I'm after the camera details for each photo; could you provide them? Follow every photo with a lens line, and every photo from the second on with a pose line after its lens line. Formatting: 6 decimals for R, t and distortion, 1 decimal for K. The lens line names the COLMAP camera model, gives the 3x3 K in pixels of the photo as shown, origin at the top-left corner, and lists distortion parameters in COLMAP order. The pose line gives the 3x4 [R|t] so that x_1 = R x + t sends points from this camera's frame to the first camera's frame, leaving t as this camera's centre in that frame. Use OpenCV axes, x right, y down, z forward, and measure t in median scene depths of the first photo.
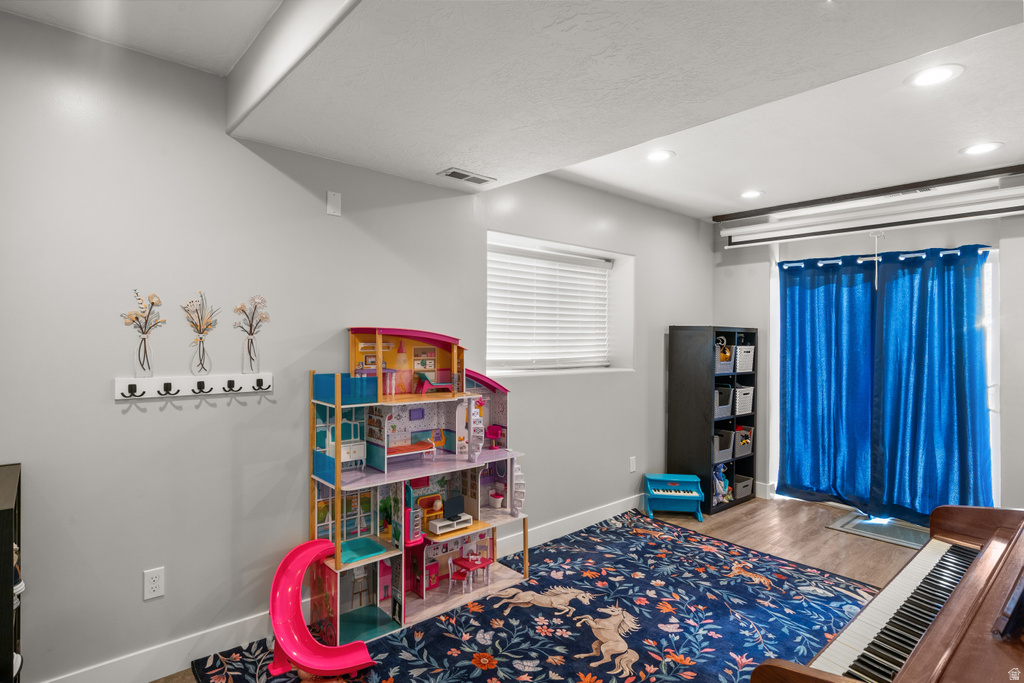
lens RADIAL K [[527.9, 0, 505.5], [0, 527.9, 333.4], [0, 0, 1]] dist [0.004876, 0.000361]
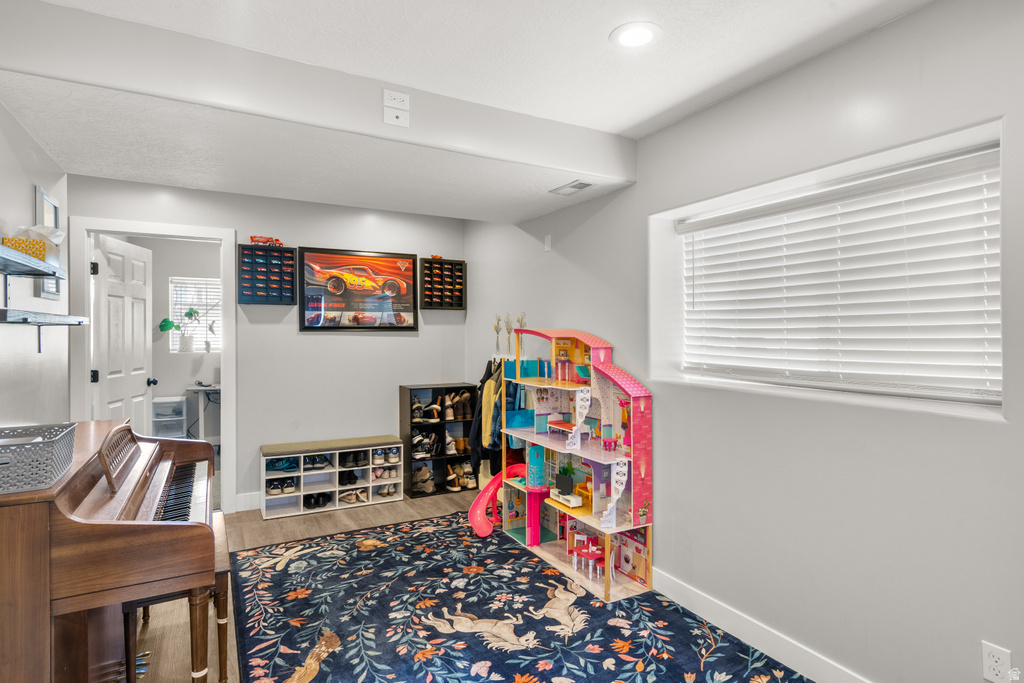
lens RADIAL K [[527.9, 0, 506.3], [0, 527.9, 343.4], [0, 0, 1]] dist [0.004876, 0.000361]
pose [[-0.200765, 0.006668, -0.979617, 1.120393], [0.001157, 0.999978, 0.006570, 0.019077], [0.979639, 0.000186, -0.200769, 1.185928]]
